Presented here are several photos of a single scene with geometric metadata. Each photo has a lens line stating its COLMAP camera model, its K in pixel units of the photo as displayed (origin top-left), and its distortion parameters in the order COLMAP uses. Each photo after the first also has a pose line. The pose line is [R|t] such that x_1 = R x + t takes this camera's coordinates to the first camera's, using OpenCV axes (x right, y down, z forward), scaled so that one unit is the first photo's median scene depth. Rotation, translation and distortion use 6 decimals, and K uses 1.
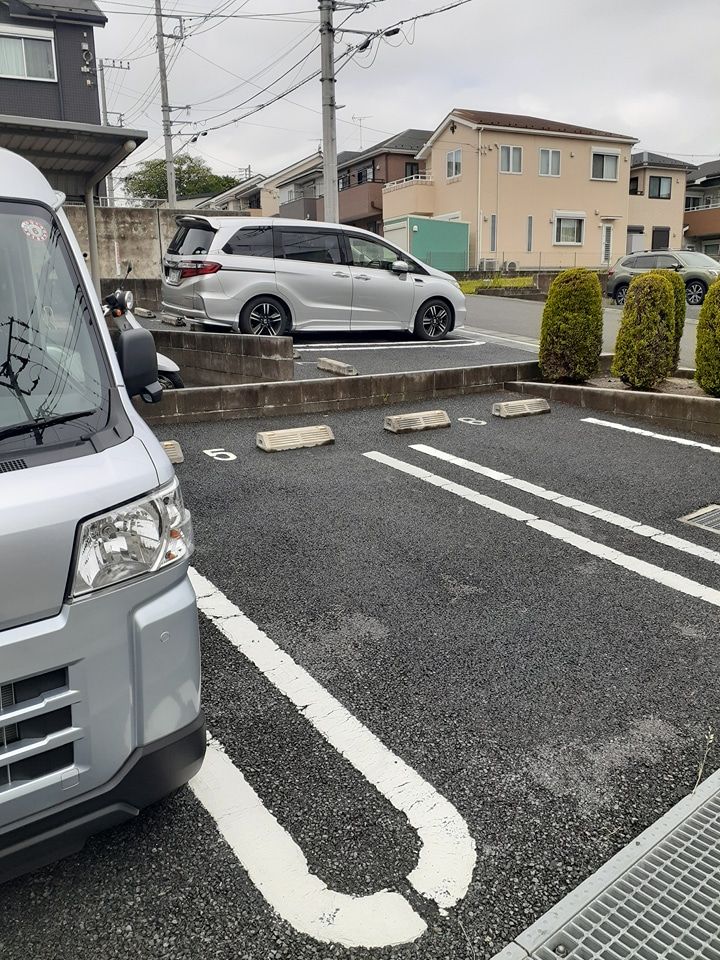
lens RADIAL K [[772.2, 0, 360.0], [0, 772.2, 480.0], [0, 0, 1]] dist [-0.006281, 0.001403]
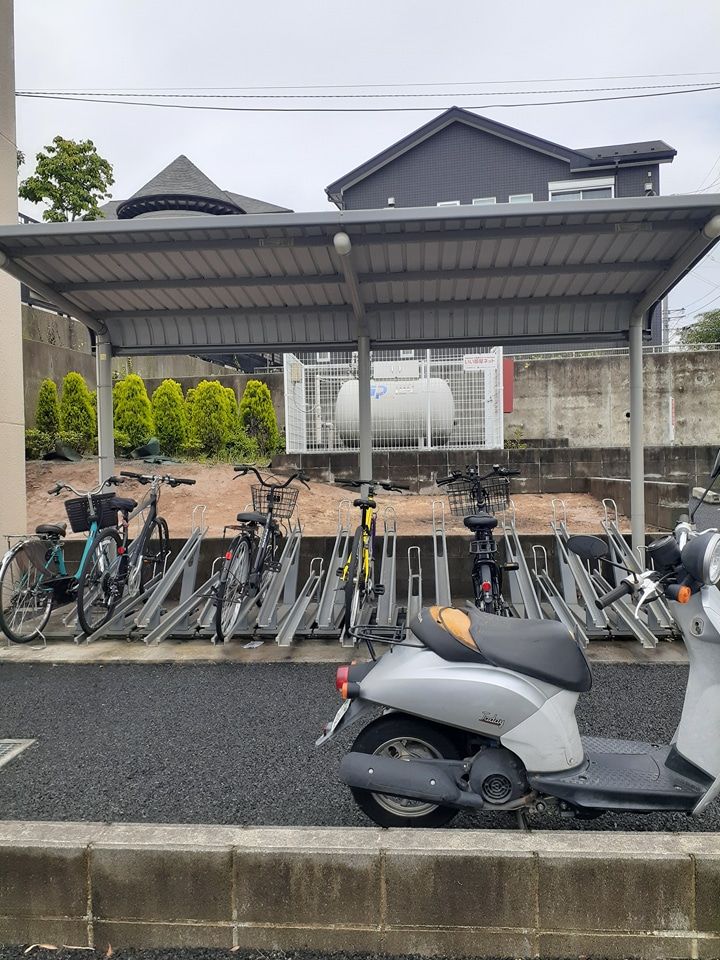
lens RADIAL K [[772.2, 0, 360.0], [0, 772.2, 480.0], [0, 0, 1]] dist [-0.006281, 0.001403]
pose [[0.782448, 0.010538, -0.622627, -0.084062], [-0.129377, 0.980790, -0.145986, -0.079461], [0.609128, 0.194780, 0.768781, 0.252172]]
